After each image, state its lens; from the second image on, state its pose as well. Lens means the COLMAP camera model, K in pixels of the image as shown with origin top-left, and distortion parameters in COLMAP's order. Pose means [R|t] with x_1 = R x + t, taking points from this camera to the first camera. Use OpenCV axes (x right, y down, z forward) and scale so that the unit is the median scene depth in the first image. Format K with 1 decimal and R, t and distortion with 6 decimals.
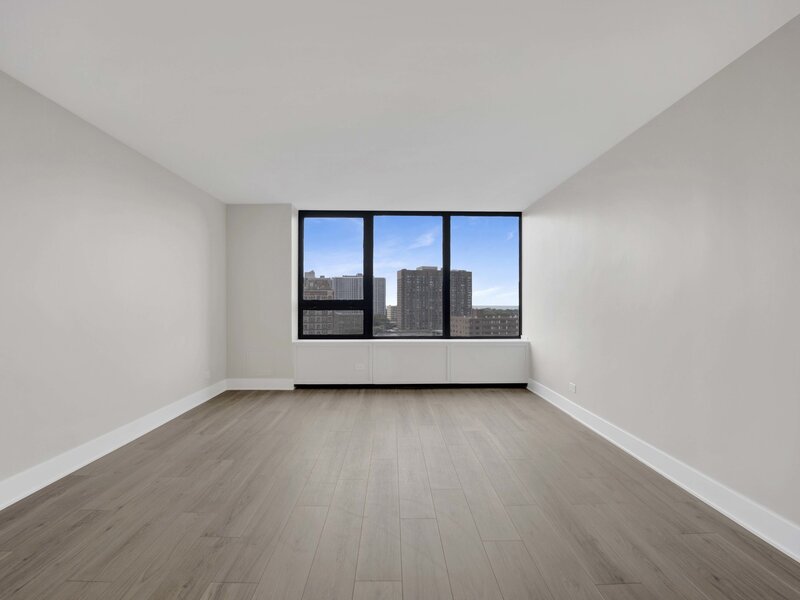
lens RADIAL K [[375.5, 0, 402.7], [0, 375.5, 297.4], [0, 0, 1]] dist [-0.017839, 0.000007]
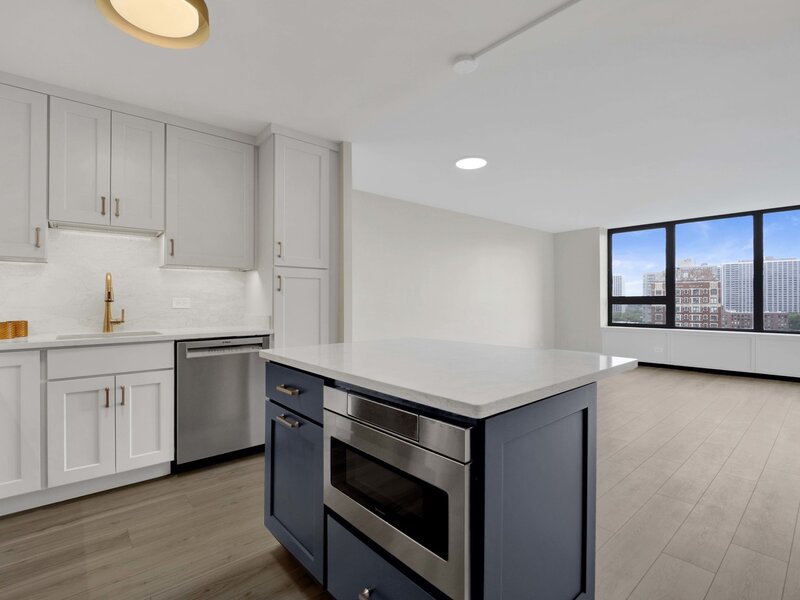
lens RADIAL K [[391.3, 0, 400.0], [0, 391.3, 300.0], [0, 0, 1]] dist [-0.015843, -0.000264]
pose [[0.636410, 0.002439, -0.771347, 0.314542], [0.013314, 0.999811, 0.014147, -0.010418], [0.771236, -0.019273, 0.636257, -0.445461]]
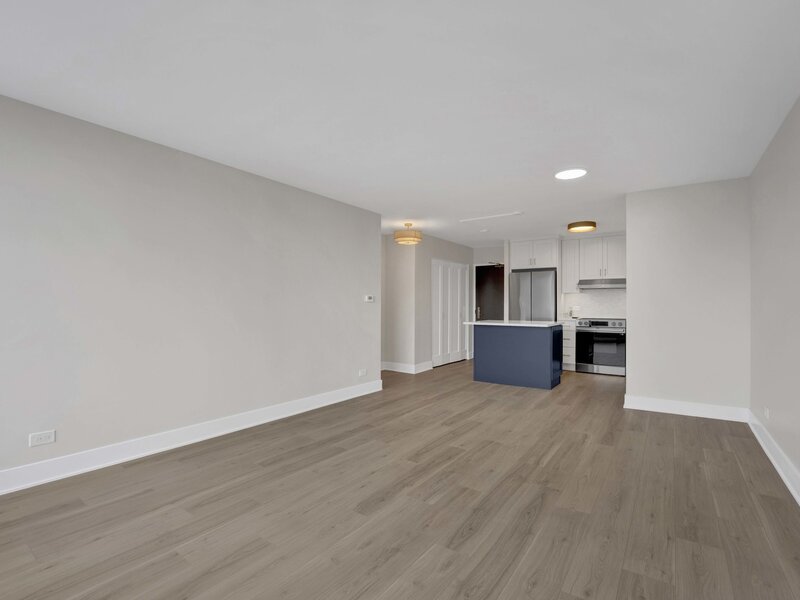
lens RADIAL K [[375.5, 0, 402.7], [0, 375.5, 297.4], [0, 0, 1]] dist [-0.017839, 0.000007]
pose [[-0.798546, 0.013952, 0.601772, -0.313702], [-0.010462, 0.999259, -0.037052, 0.010767], [-0.601843, -0.035883, -0.797808, 0.836223]]
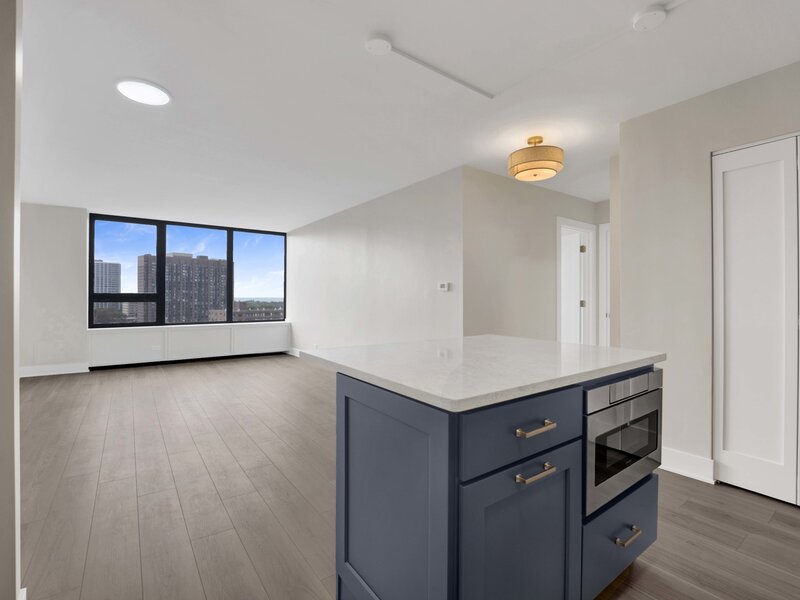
lens RADIAL K [[375.5, 0, 402.7], [0, 375.5, 297.4], [0, 0, 1]] dist [-0.017839, 0.000007]
pose [[0.820629, 0.002000, 0.571458, -0.139336], [-0.013612, 0.999779, 0.016048, -0.010940], [-0.571299, -0.020948, 0.820475, -0.444165]]
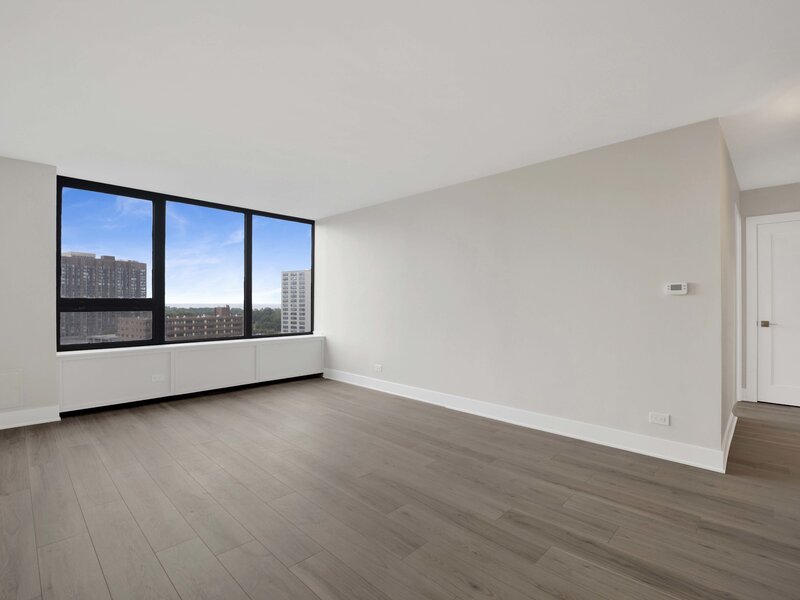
lens RADIAL K [[384.0, 0, 401.8], [0, 384.0, 301.8], [0, 0, 1]] dist [-0.026334, 0.000602]
pose [[0.708721, 0.001055, 0.705488, -0.310609], [-0.012678, 0.999856, 0.011241, -0.003300], [-0.705375, -0.016911, 0.708633, 0.003188]]
